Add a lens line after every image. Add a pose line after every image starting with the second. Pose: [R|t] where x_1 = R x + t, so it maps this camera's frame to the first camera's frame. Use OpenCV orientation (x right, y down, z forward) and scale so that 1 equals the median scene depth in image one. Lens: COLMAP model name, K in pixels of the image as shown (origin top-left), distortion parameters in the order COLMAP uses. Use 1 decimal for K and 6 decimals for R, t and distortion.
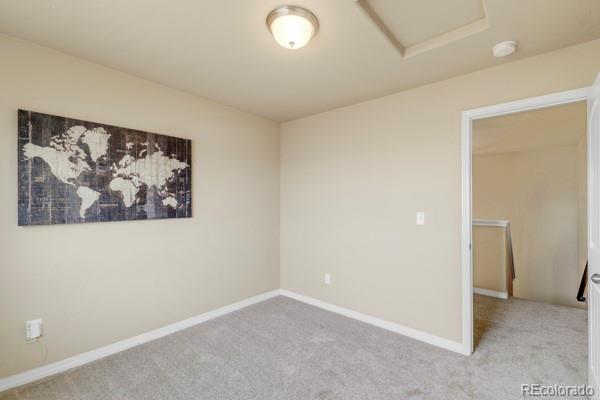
lens RADIAL K [[268.0, 0, 300.0], [0, 268.0, 200.0], [0, 0, 1]] dist [0.001233, -0.000015]
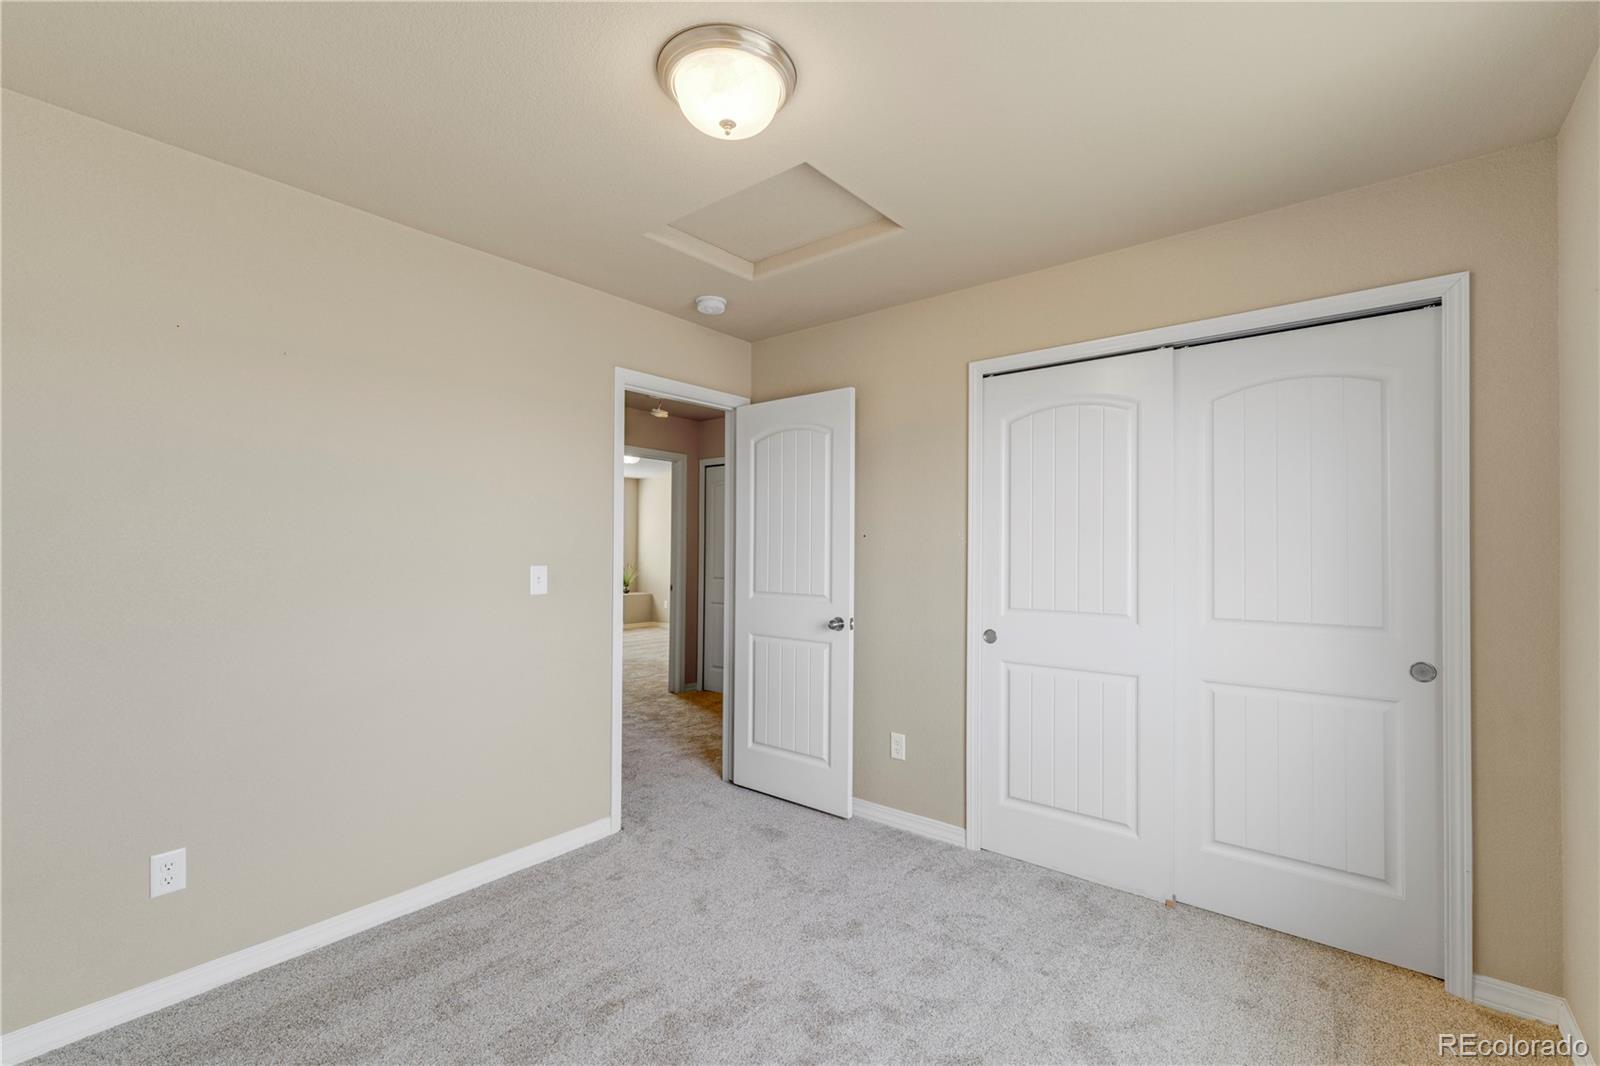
lens RADIAL K [[715.1, 0, 801.3], [0, 715.1, 542.5], [0, 0, 1]] dist [-0.000019, 0.000006]
pose [[-0.058682, 0.000878, 0.998276, -0.765211], [-0.011866, 0.999928, -0.001577, 0.006214], [-0.998206, -0.011938, -0.058667, 0.693953]]
